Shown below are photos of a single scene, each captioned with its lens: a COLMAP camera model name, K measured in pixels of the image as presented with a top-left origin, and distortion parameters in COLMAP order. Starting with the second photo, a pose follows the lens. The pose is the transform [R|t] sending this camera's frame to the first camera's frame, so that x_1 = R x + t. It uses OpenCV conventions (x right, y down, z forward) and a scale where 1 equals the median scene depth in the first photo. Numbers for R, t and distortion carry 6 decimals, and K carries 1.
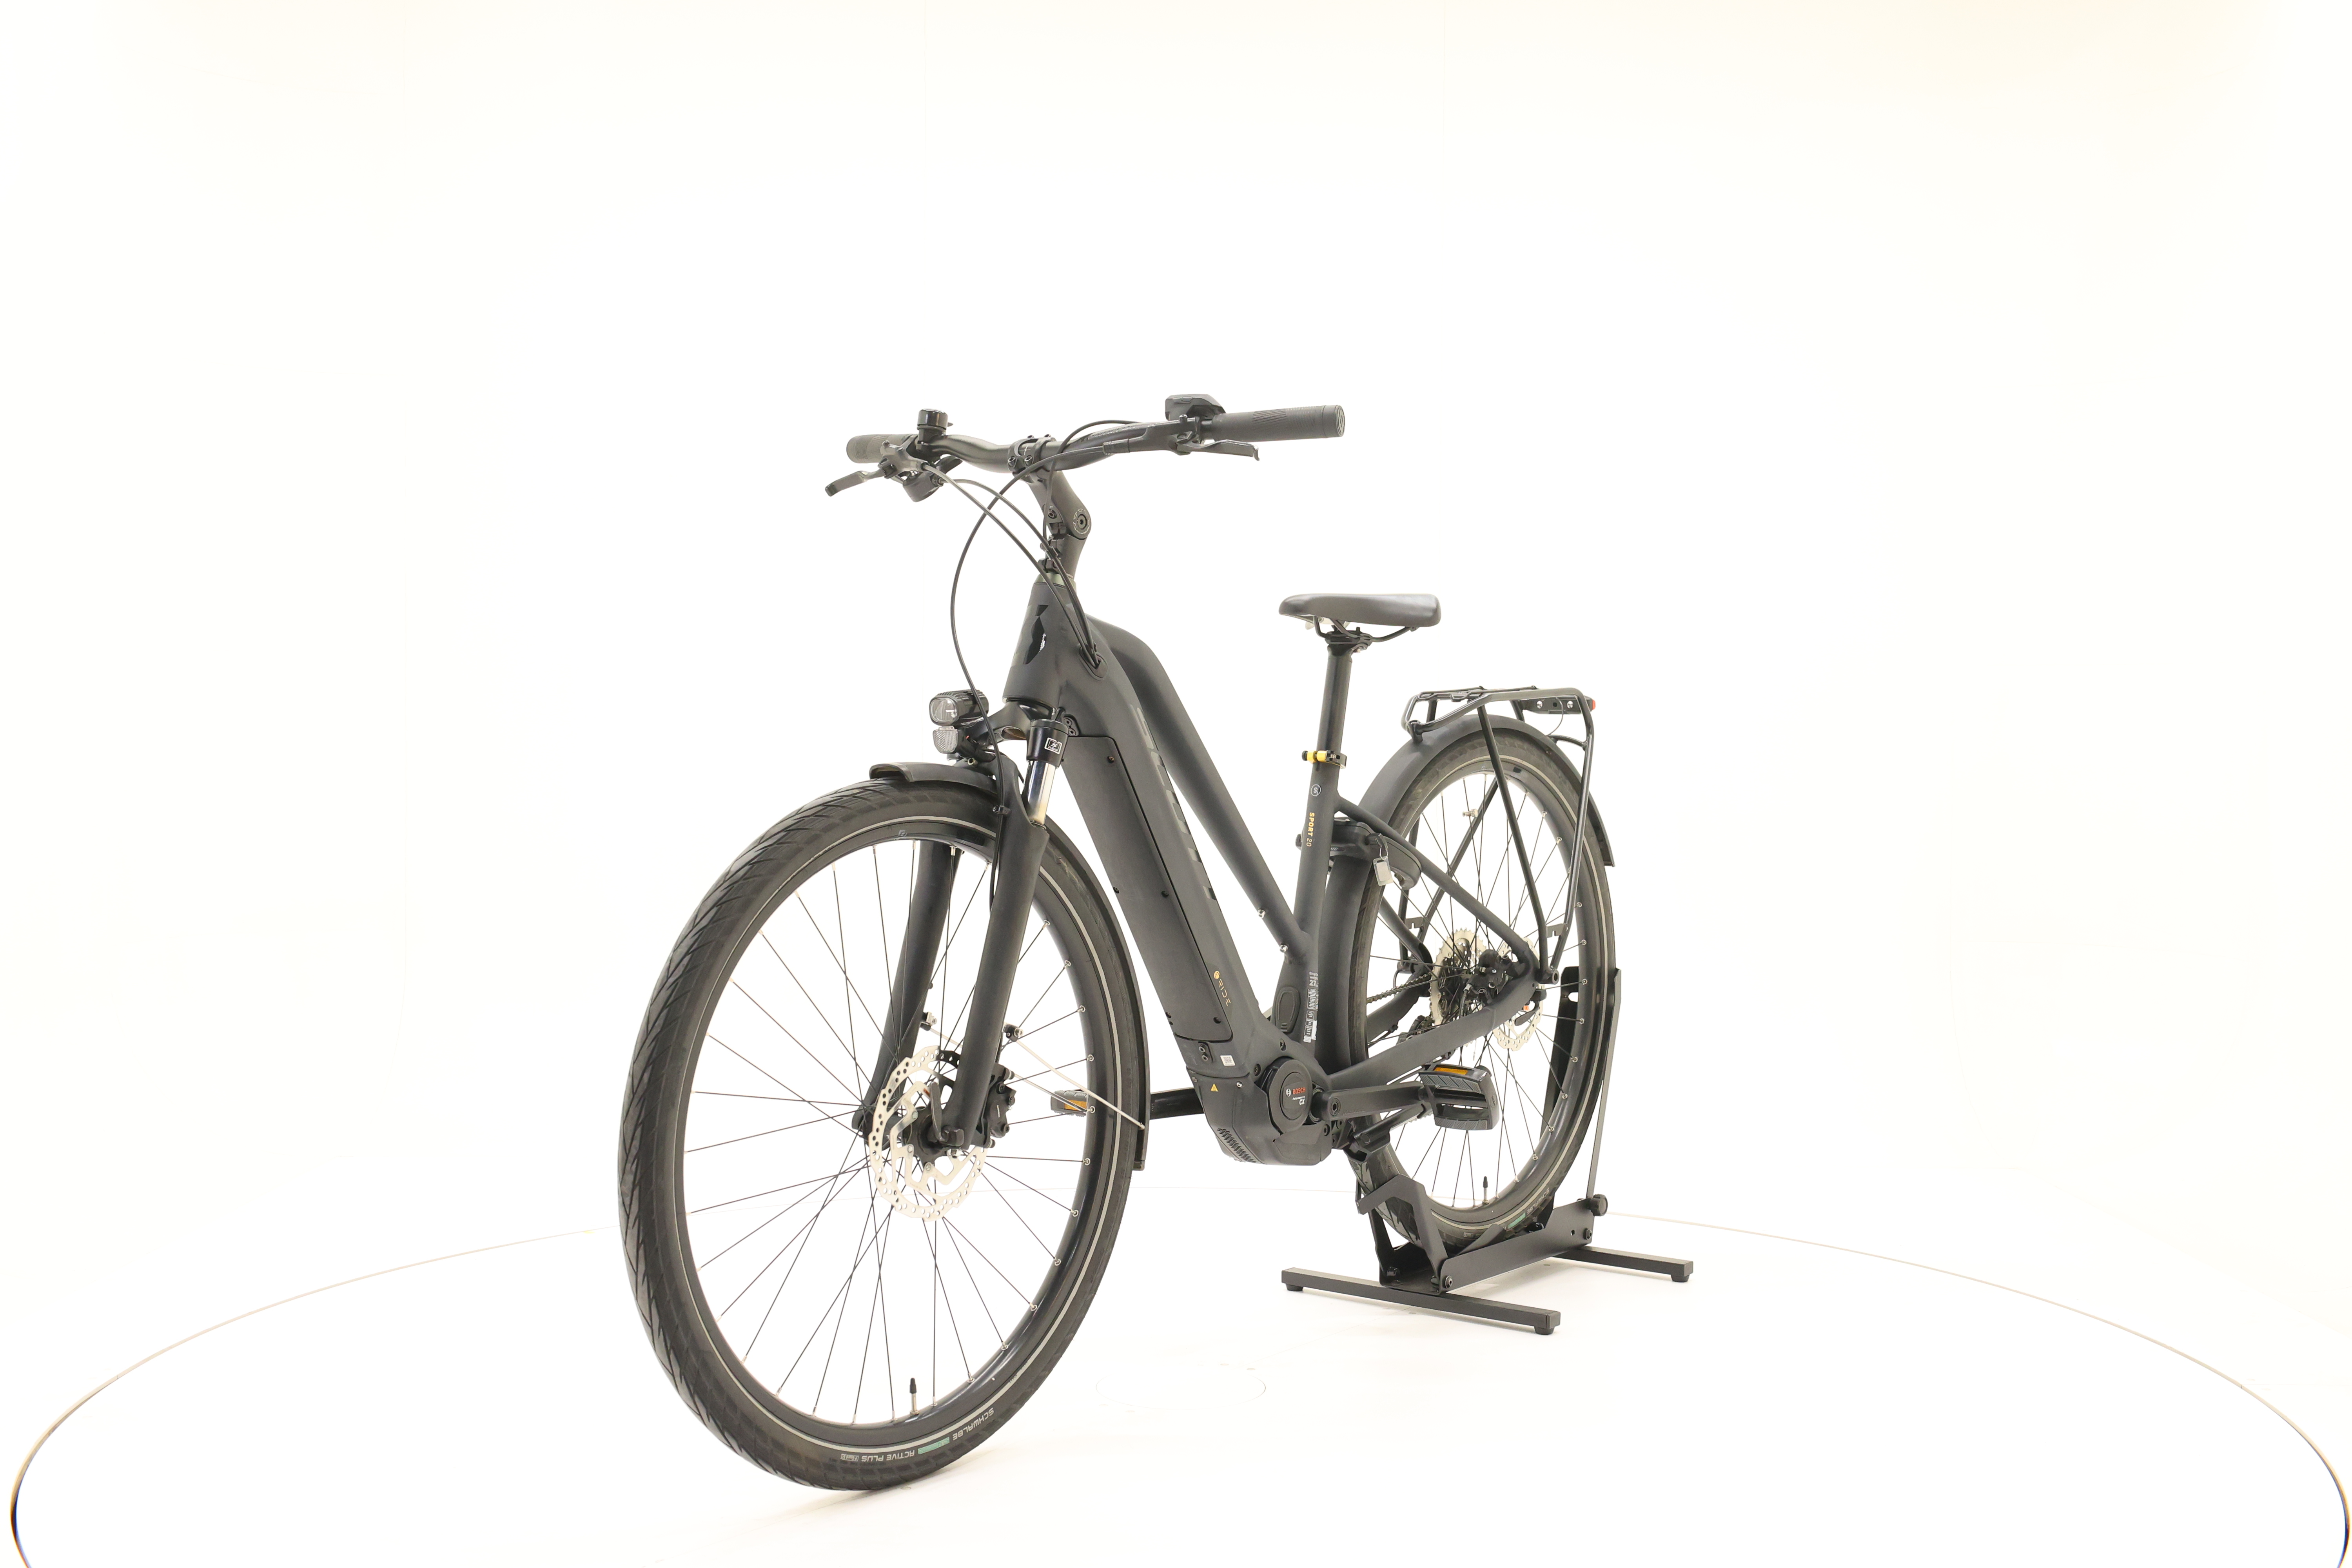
lens RADIAL K [[2519.2, 0, 1173.7], [0, 2519.2, 783.4], [0, 0, 1]] dist [-0.016822, 0.000000]
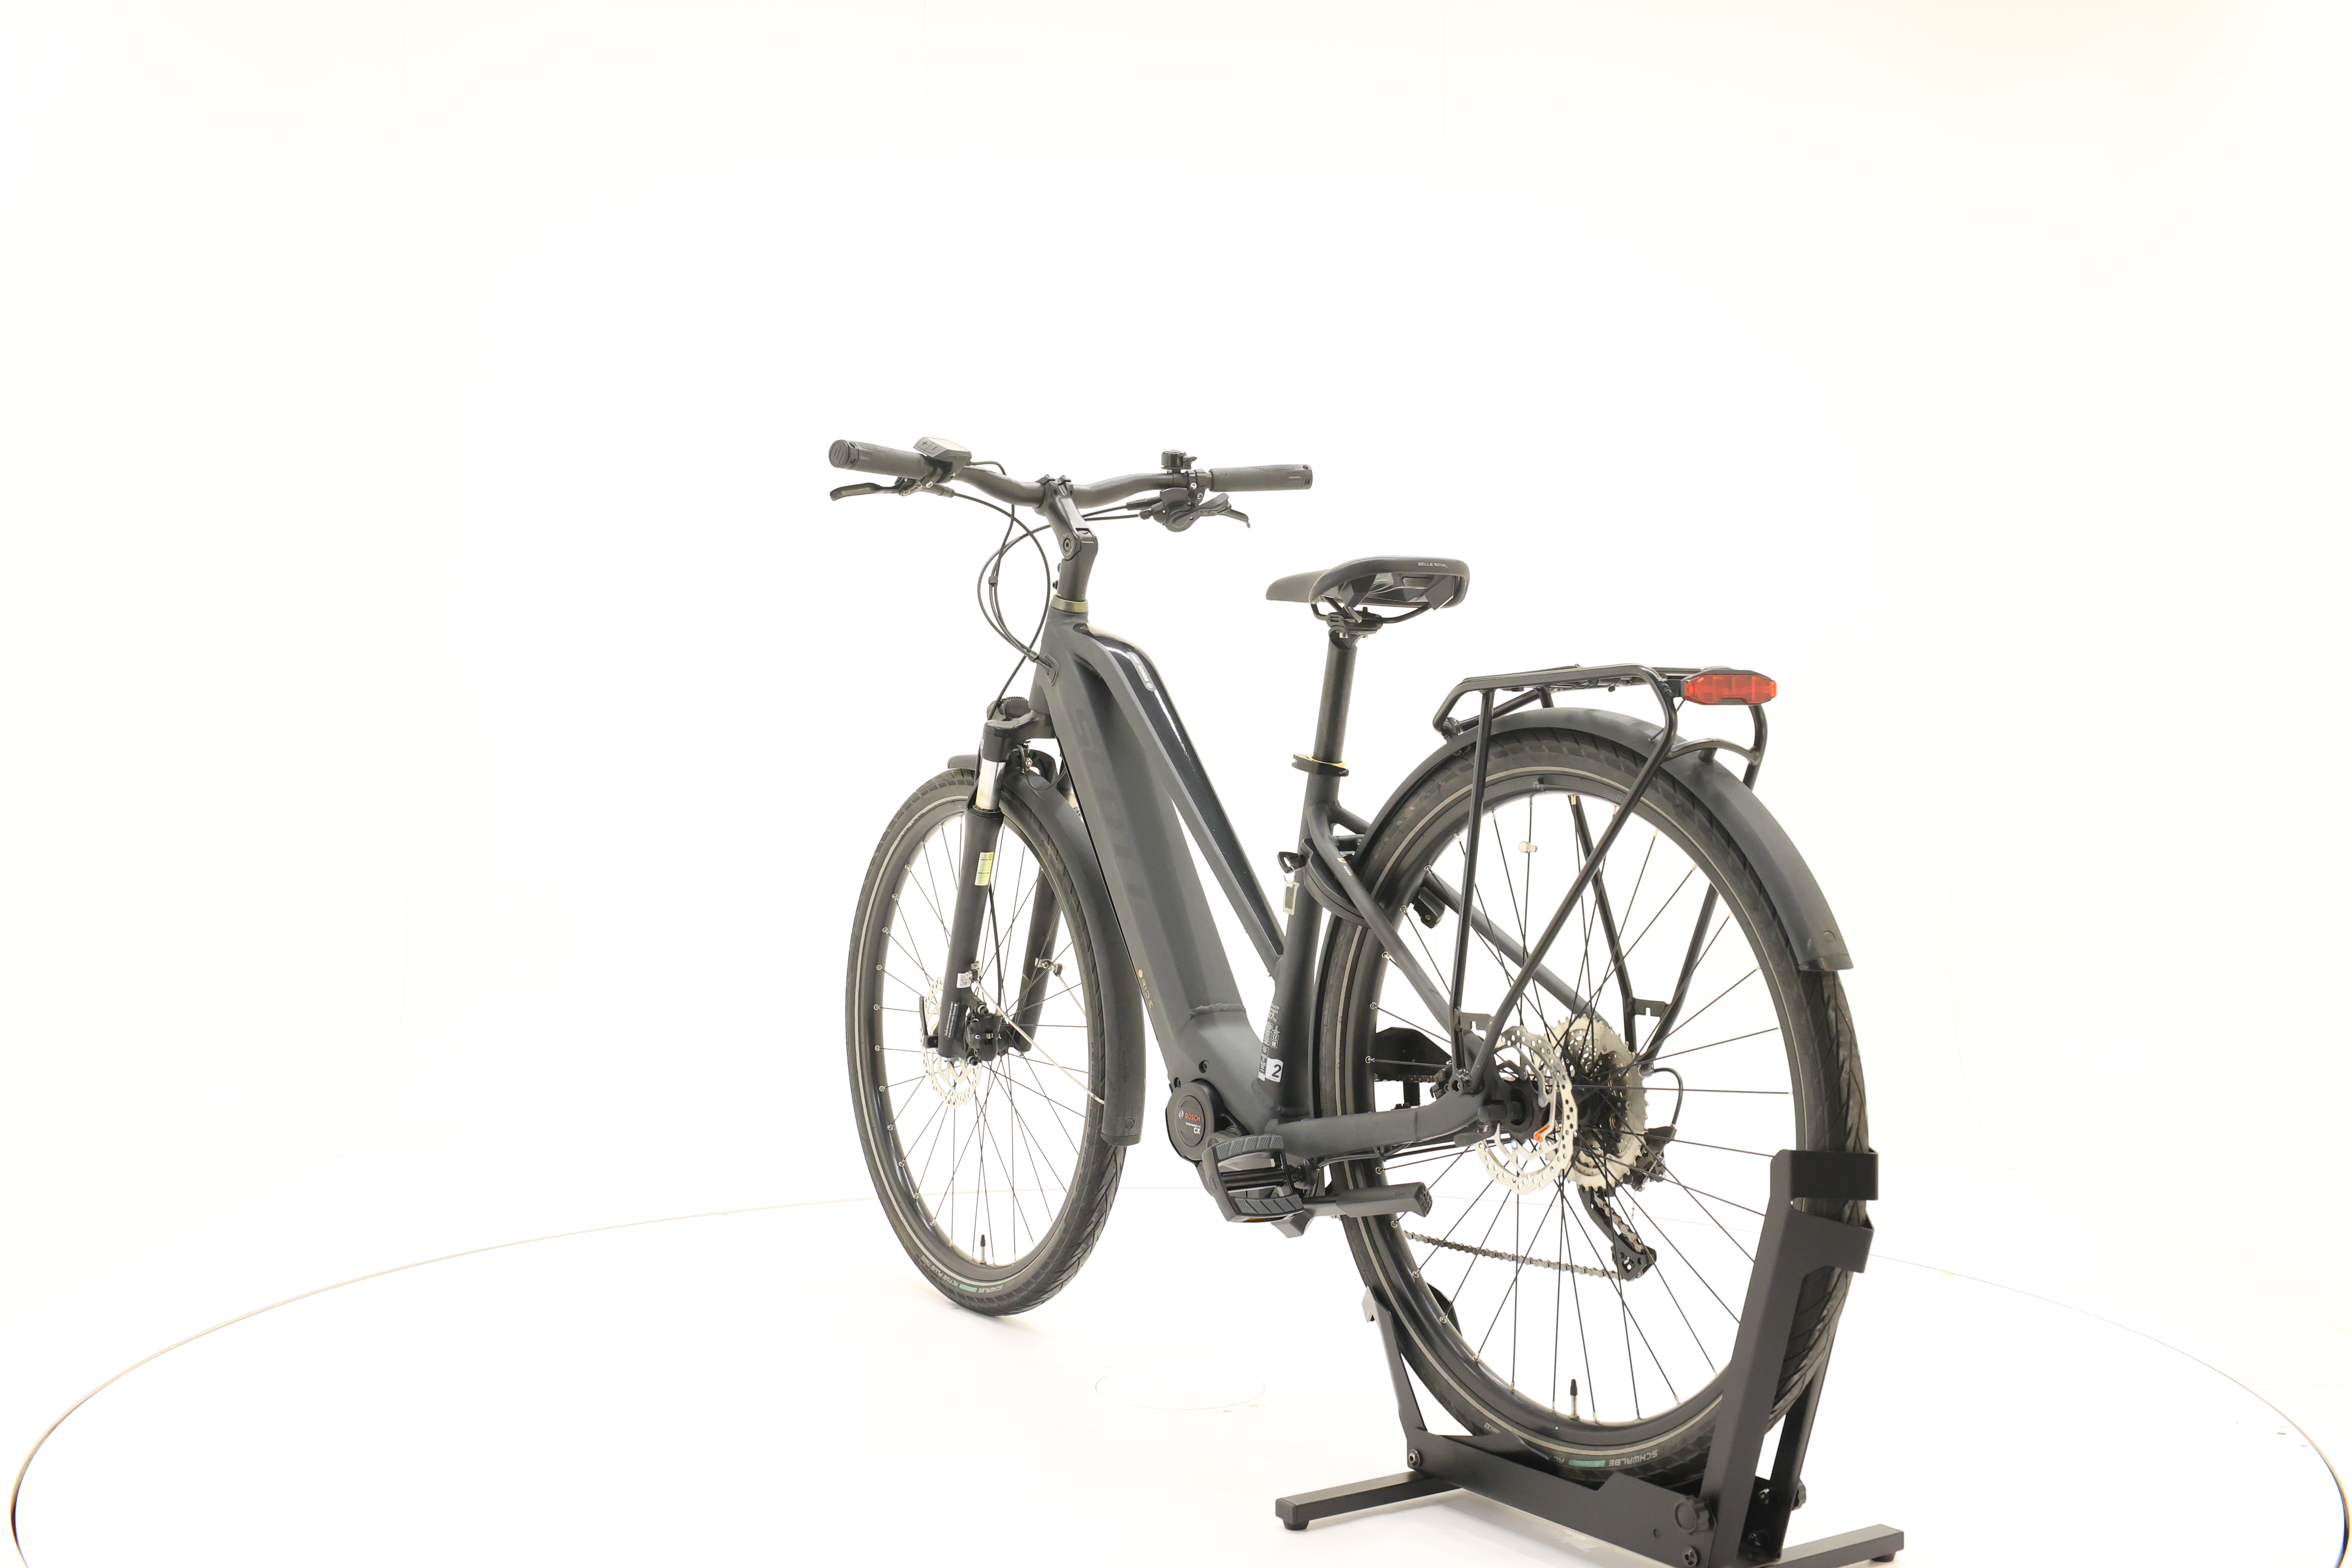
lens RADIAL K [[2519.2, 0, 1181.0], [0, 2519.2, 795.4], [0, 0, 1]] dist [-0.016822, 0.000000]
pose [[-0.304774, 0.019040, -0.952234, 0.994722], [-0.026279, 0.999251, 0.028391, -0.024744], [0.952062, 0.033677, -0.304046, 1.354986]]
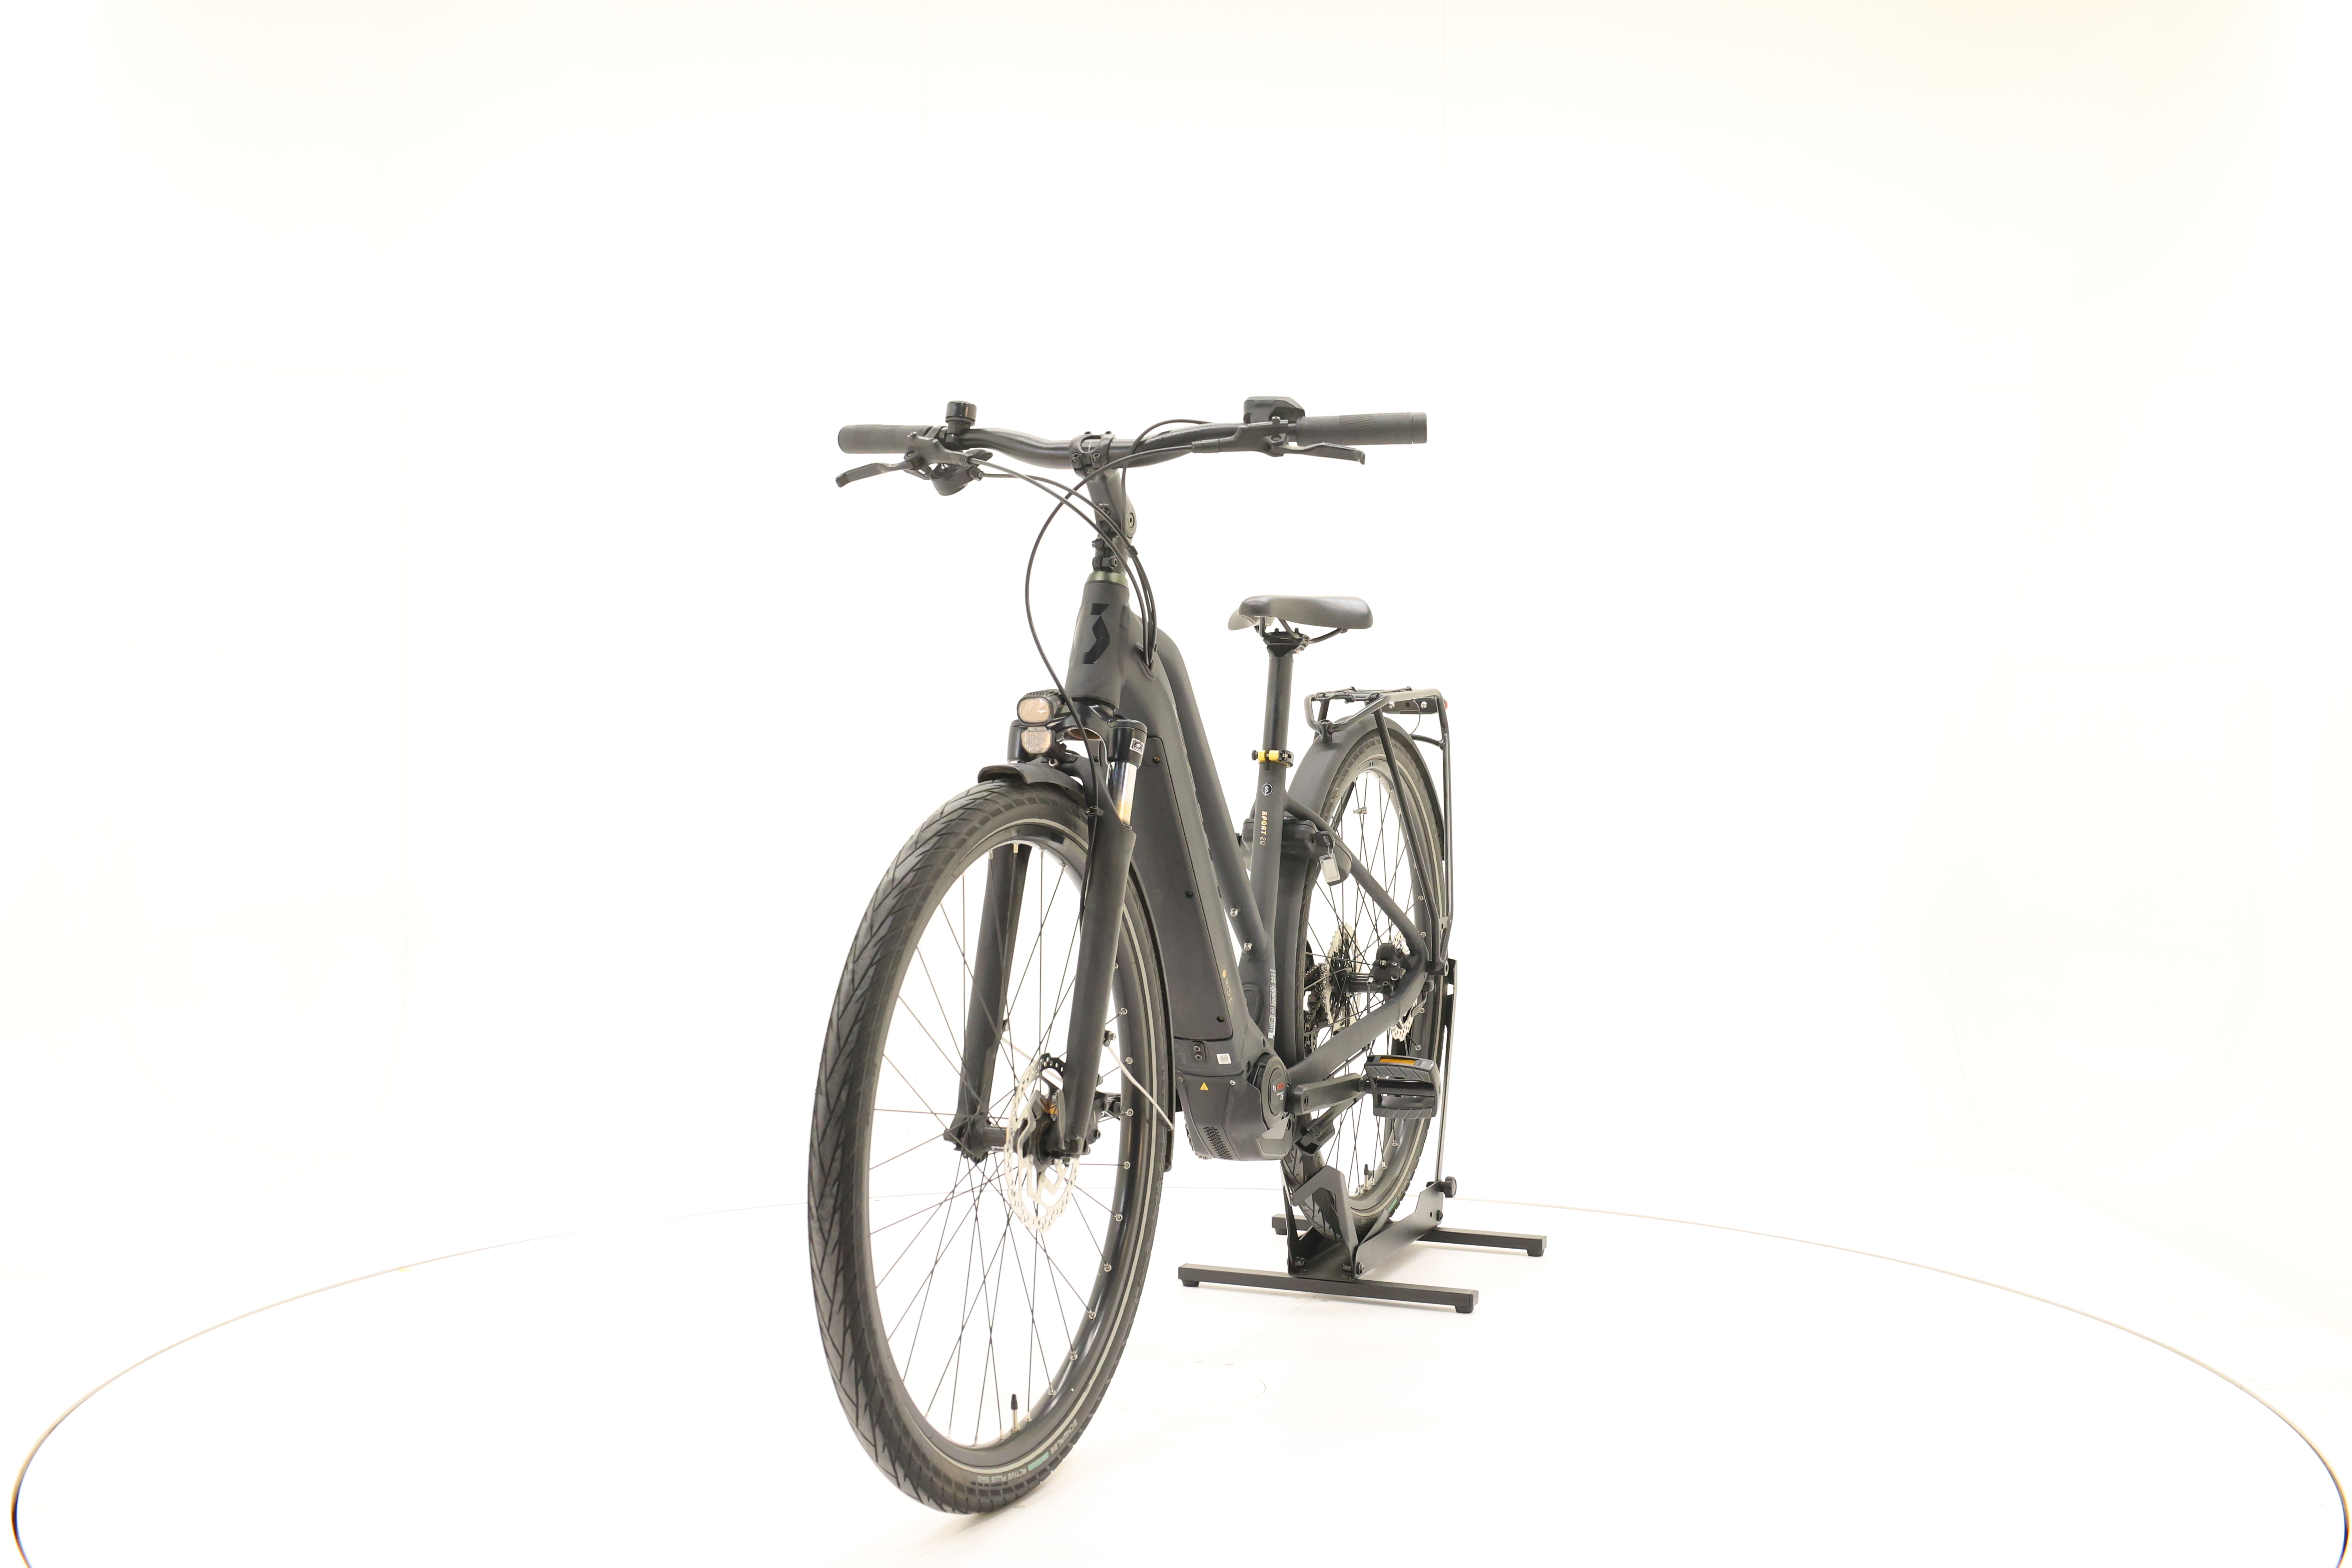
lens RADIAL K [[2519.2, 0, 1181.3], [0, 2519.2, 785.5], [0, 0, 1]] dist [-0.016822, 0.000000]
pose [[0.962515, -0.006740, 0.271145, -0.278809], [0.006220, 0.999977, 0.002775, -0.002020], [-0.271157, -0.000985, 0.962535, 0.038580]]
